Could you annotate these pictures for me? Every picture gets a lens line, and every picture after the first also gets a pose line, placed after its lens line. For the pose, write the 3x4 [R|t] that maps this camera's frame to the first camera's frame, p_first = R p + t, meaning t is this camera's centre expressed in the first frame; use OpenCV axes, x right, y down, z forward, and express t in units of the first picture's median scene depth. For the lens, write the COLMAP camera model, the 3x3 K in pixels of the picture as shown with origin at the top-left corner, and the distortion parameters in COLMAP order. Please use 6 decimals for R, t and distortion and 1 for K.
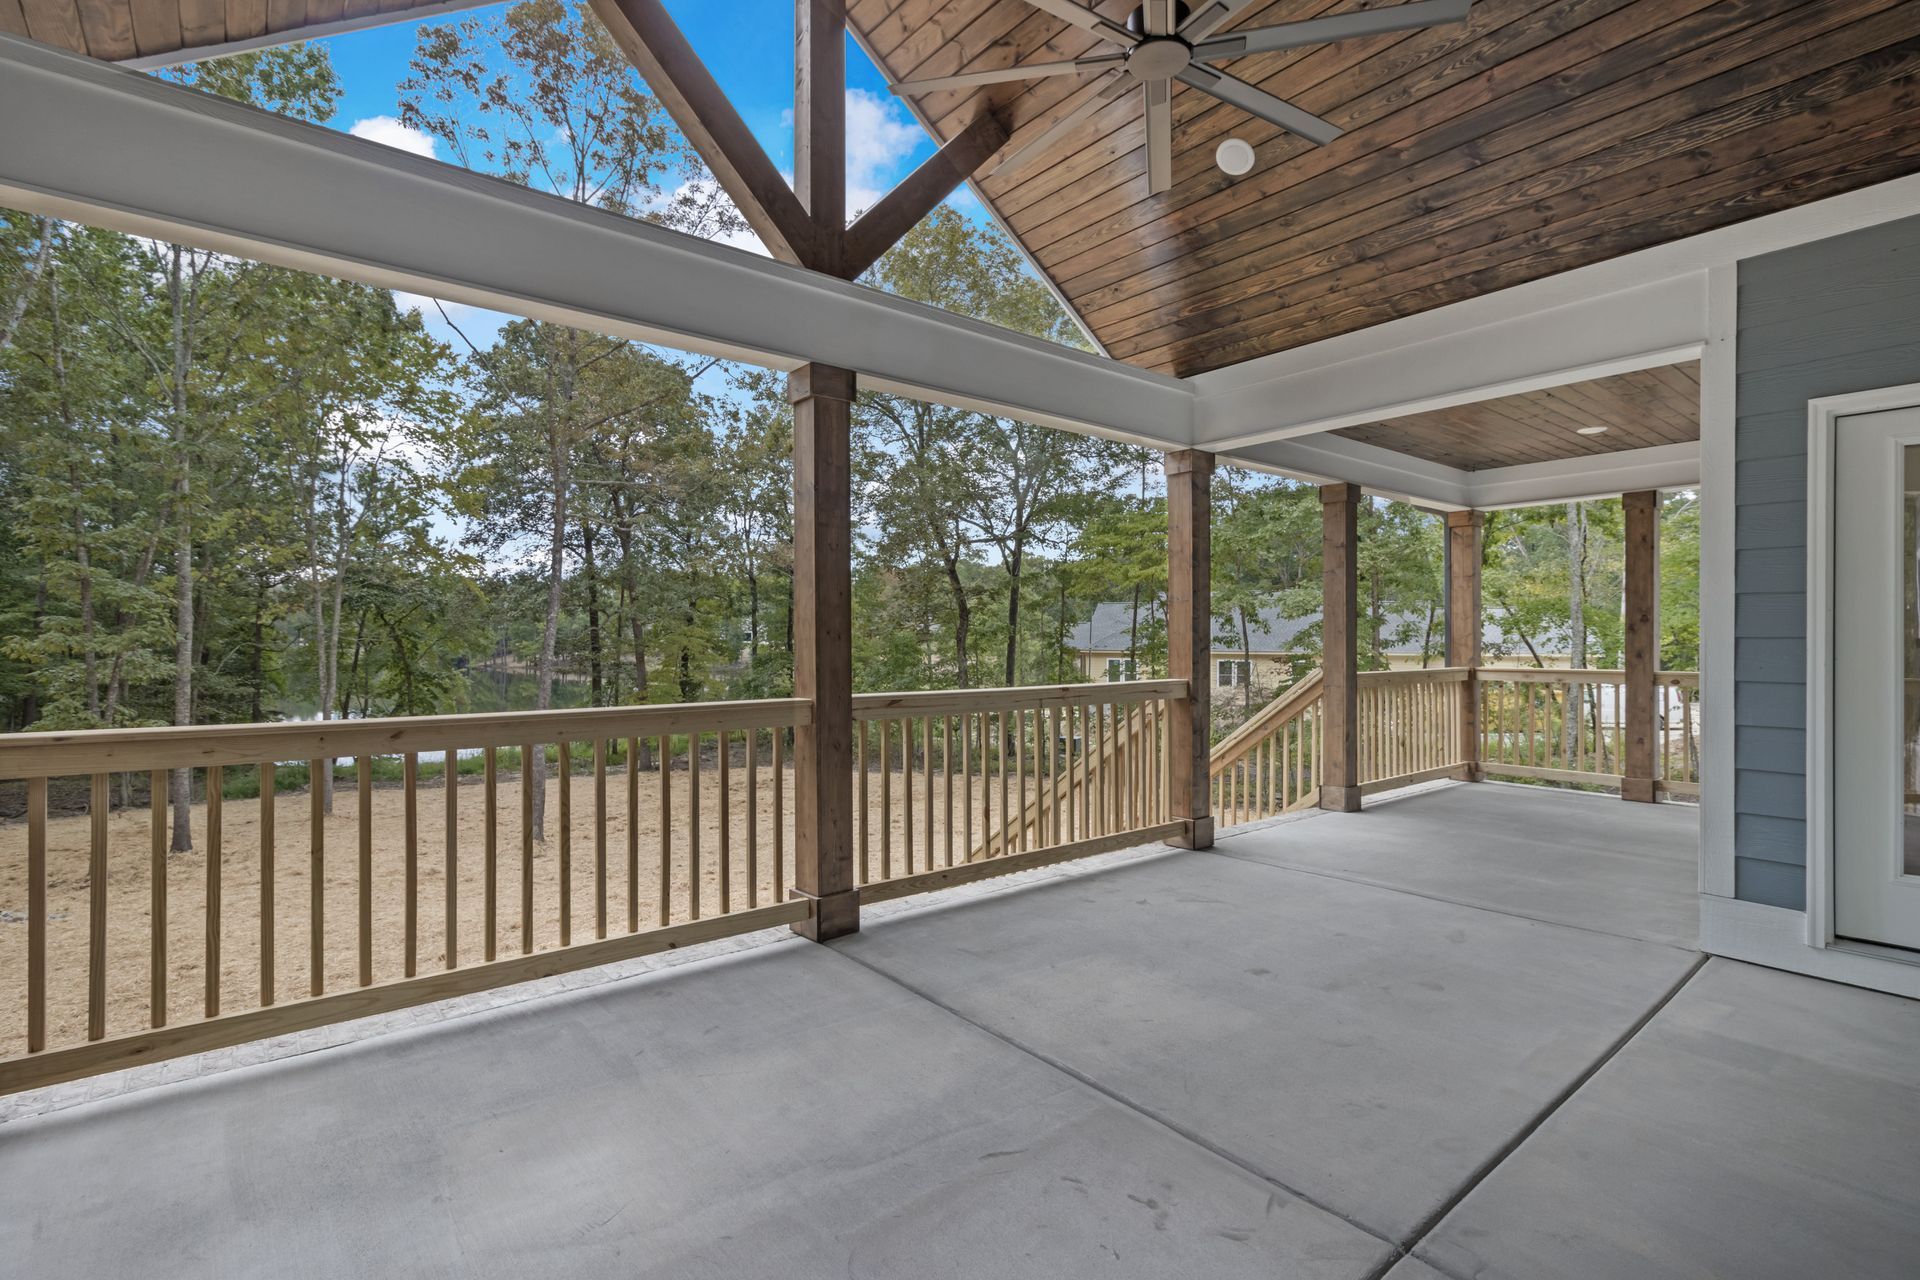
lens RADIAL K [[898.0, 0, 948.6], [0, 898.0, 642.8], [0, 0, 1]] dist [0.003681, 0.000088]
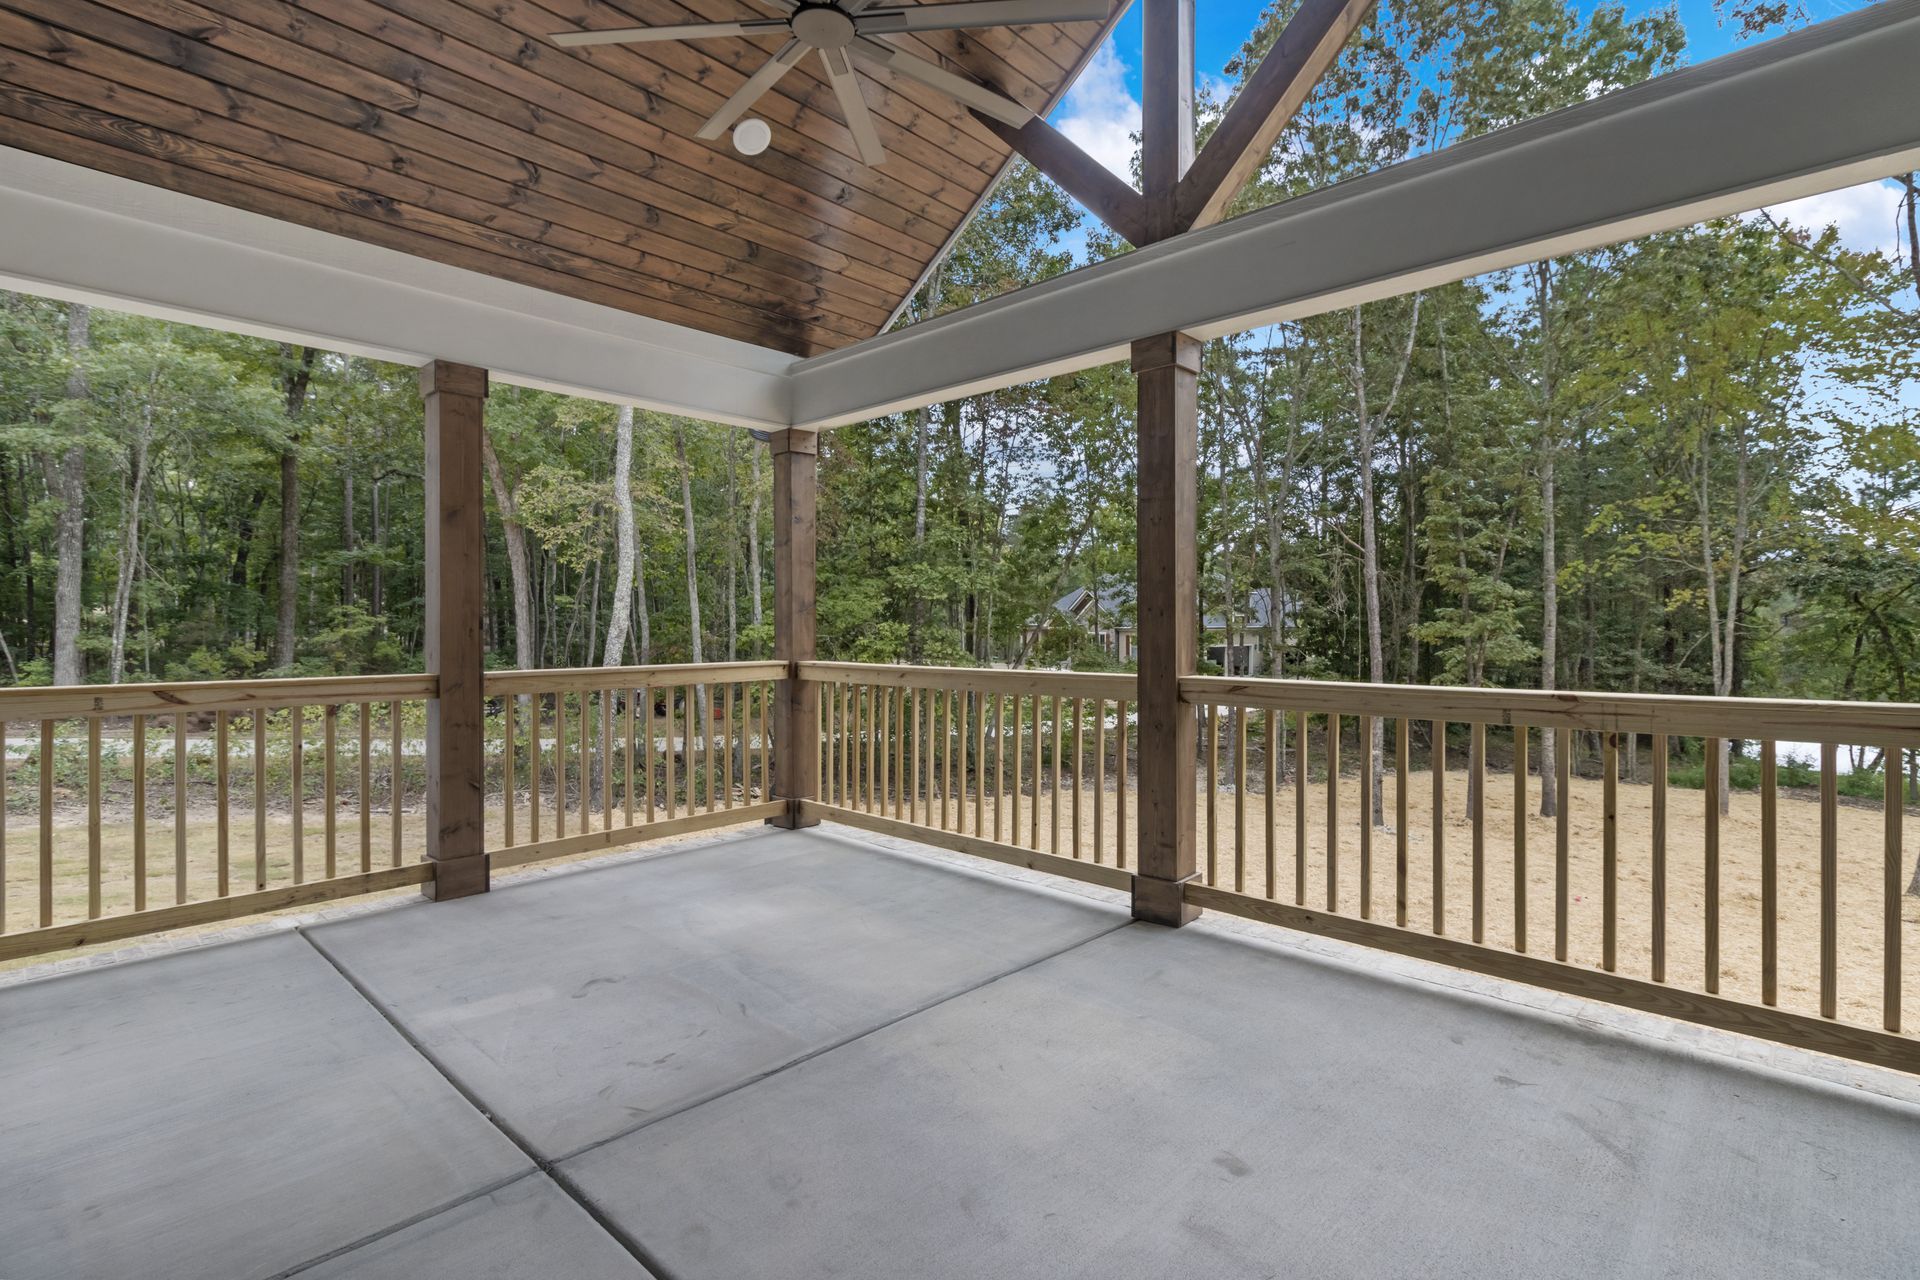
lens RADIAL K [[903.2, 0, 970.9], [0, 903.2, 628.2], [0, 0, 1]] dist [0.002963, -0.000056]
pose [[0.145622, 0.000759, -0.989340, 0.807457], [-0.005136, 0.999987, 0.000011, 0.009782], [0.989327, 0.005080, 0.145624, 0.653942]]
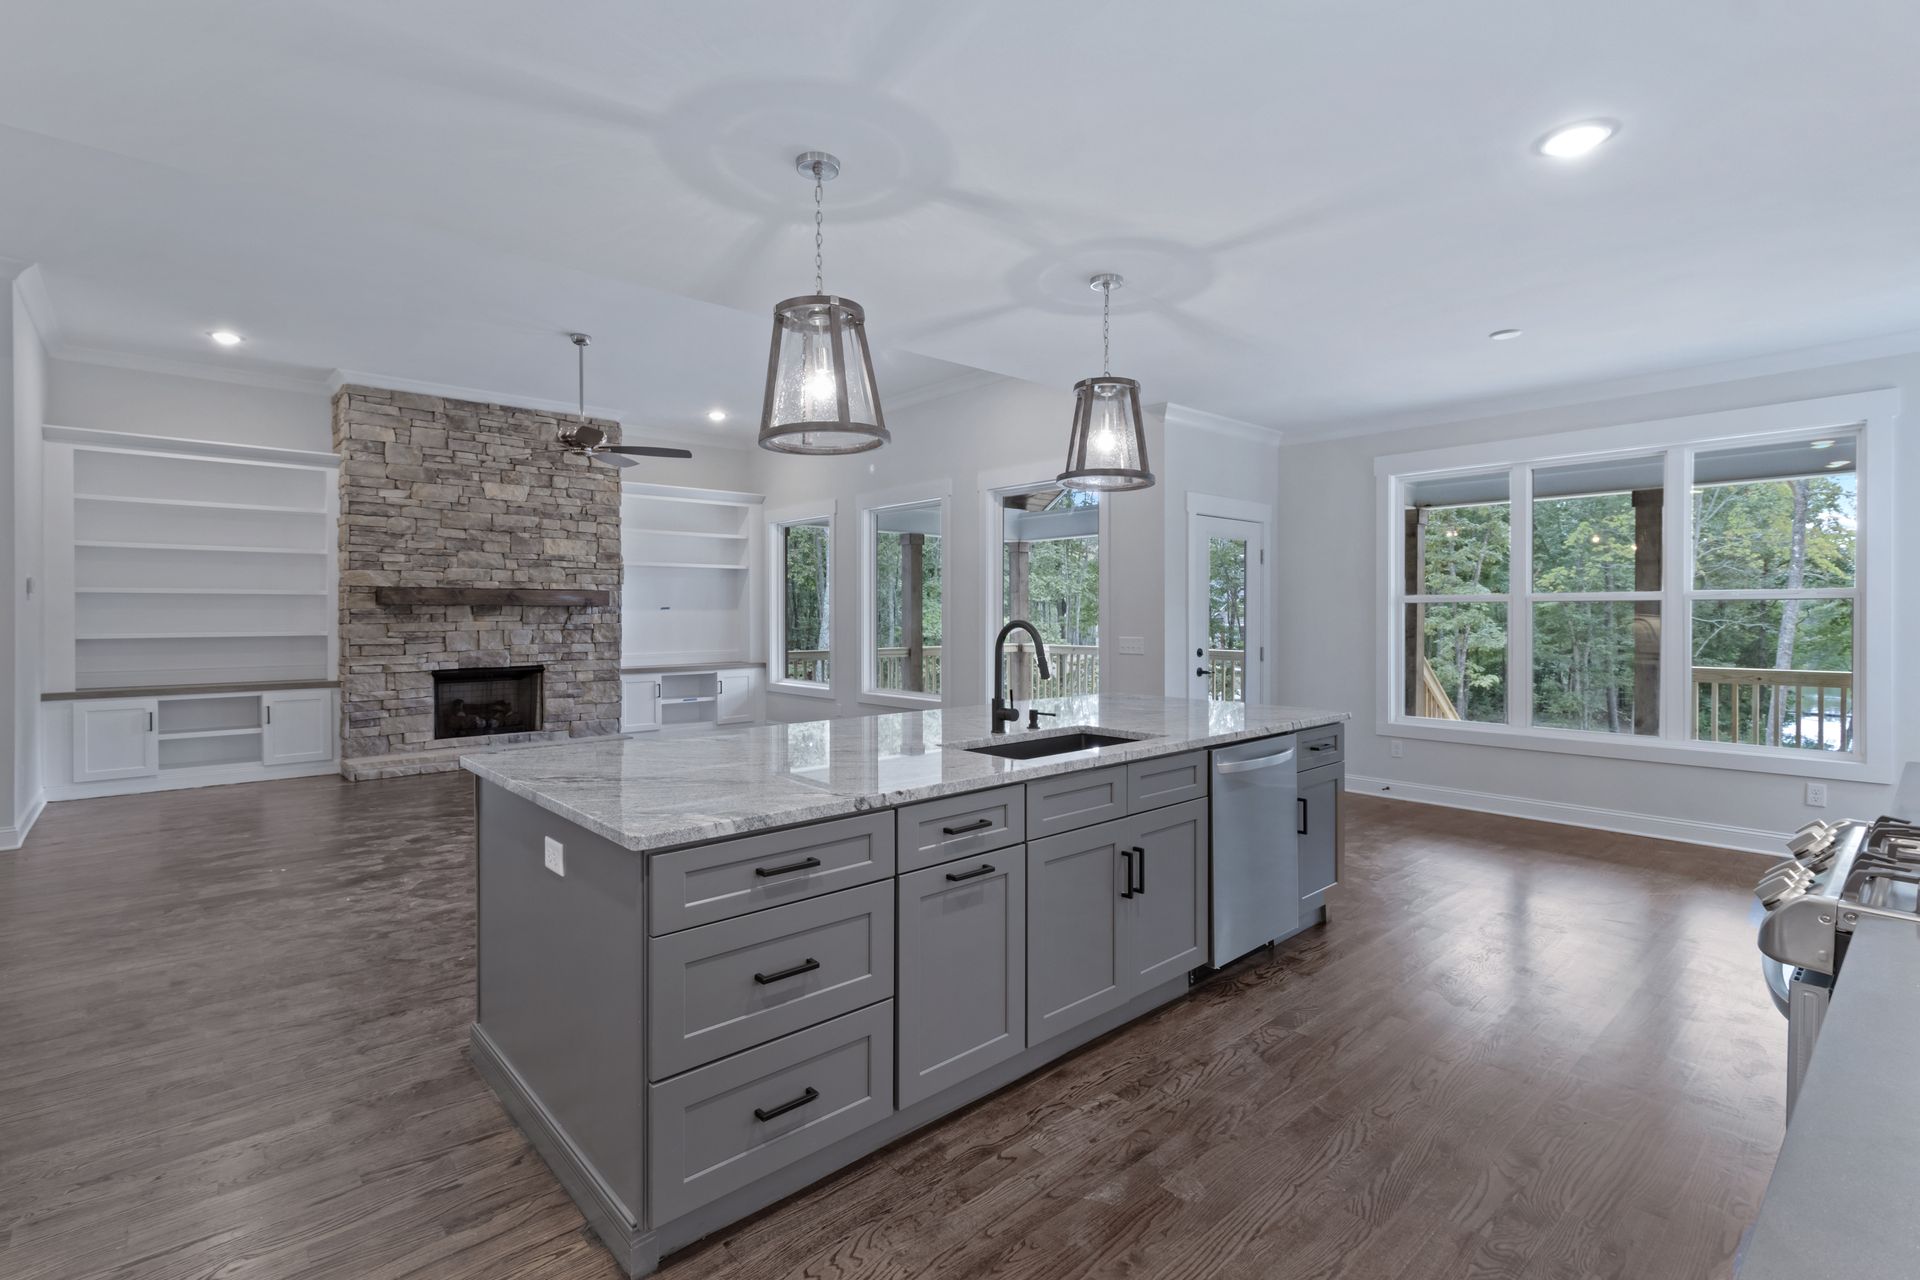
lens RADIAL K [[903.2, 0, 970.9], [0, 903.2, 628.2], [0, 0, 1]] dist [0.002963, -0.000056]
pose [[0.070650, 0.010918, -0.997441, 2.621503], [-0.003665, 0.999936, 0.010686, -0.027000], [0.997494, 0.002901, 0.070685, 0.166740]]
